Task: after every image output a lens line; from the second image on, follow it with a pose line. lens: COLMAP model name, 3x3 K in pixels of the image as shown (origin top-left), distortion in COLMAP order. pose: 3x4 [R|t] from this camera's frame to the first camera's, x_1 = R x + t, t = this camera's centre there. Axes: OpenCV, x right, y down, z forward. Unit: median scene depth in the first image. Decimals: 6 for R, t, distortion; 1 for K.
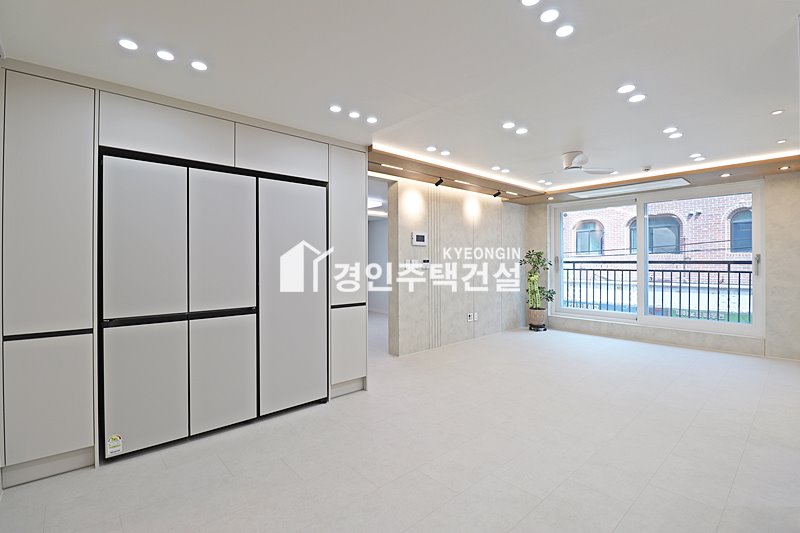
lens RADIAL K [[369.5, 0, 404.2], [0, 369.5, 261.4], [0, 0, 1]] dist [-0.003911, -0.011920]
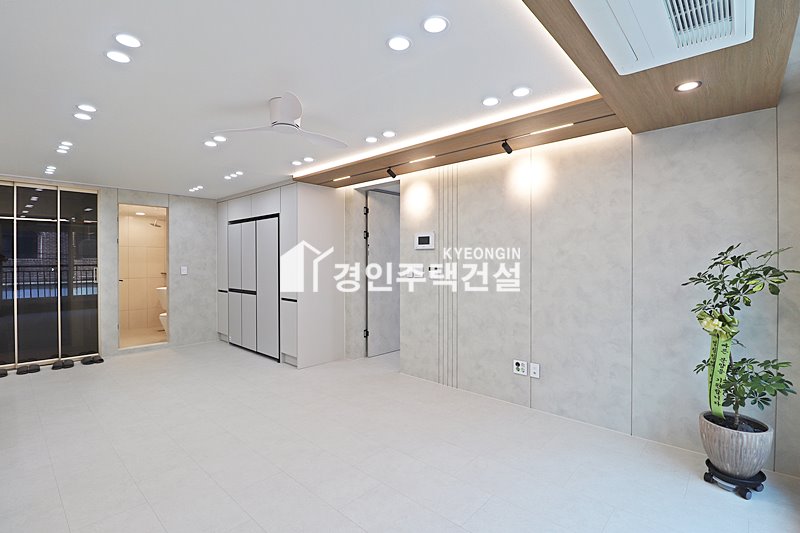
lens RADIAL K [[369.5, 0, 401.9], [0, 369.5, 263.7], [0, 0, 1]] dist [-0.003911, -0.011920]
pose [[0.097598, 0.013616, -0.995133, 0.805928], [0.000704, 0.999905, 0.013750, -0.021150], [0.995226, -0.002042, 0.097579, 0.831096]]
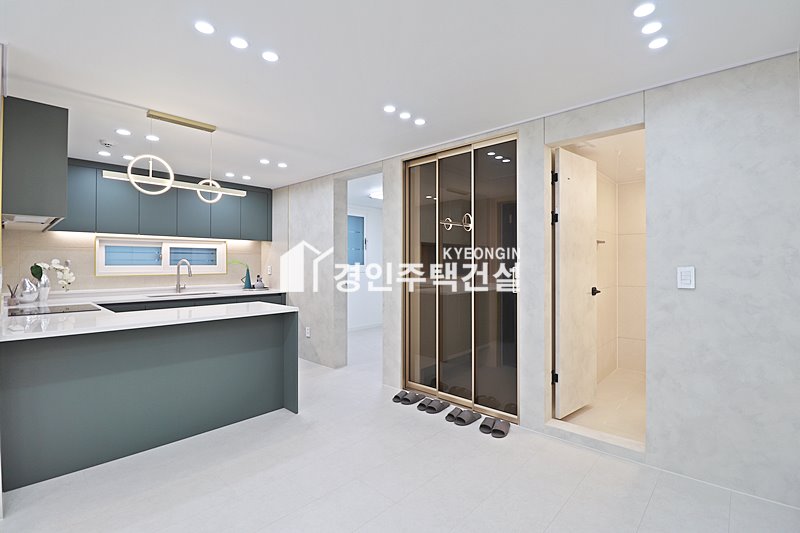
lens RADIAL K [[369.5, 0, 404.2], [0, 369.5, 264.2], [0, 0, 1]] dist [-0.003911, -0.011920]
pose [[-0.995020, 0.007199, -0.099410, 0.004150], [0.007257, 0.999974, -0.000220, -0.003759], [0.099406, -0.000940, -0.995046, 0.669112]]
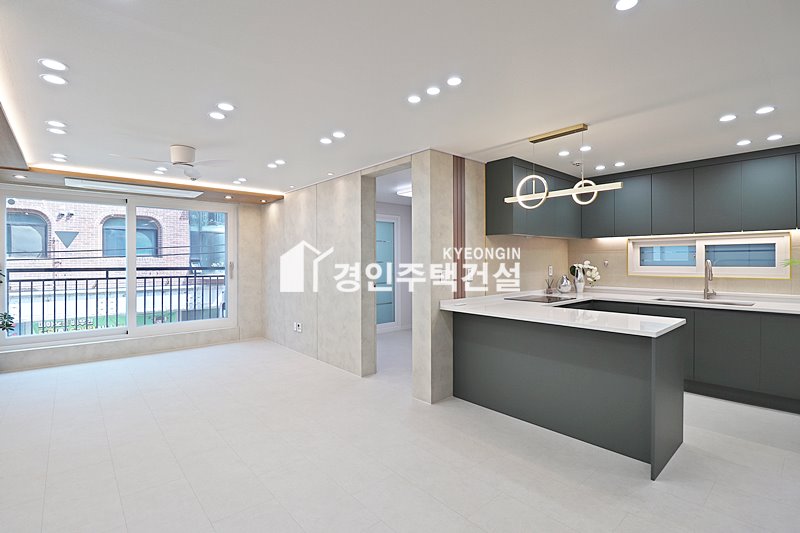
lens RADIAL K [[369.5, 0, 398.9], [0, 369.5, 259.7], [0, 0, 1]] dist [-0.003911, -0.011920]
pose [[0.012751, 0.007458, 0.999891, -0.292281], [0.002326, 0.999969, -0.007488, -0.015098], [-0.999916, 0.002421, 0.012733, 0.354034]]
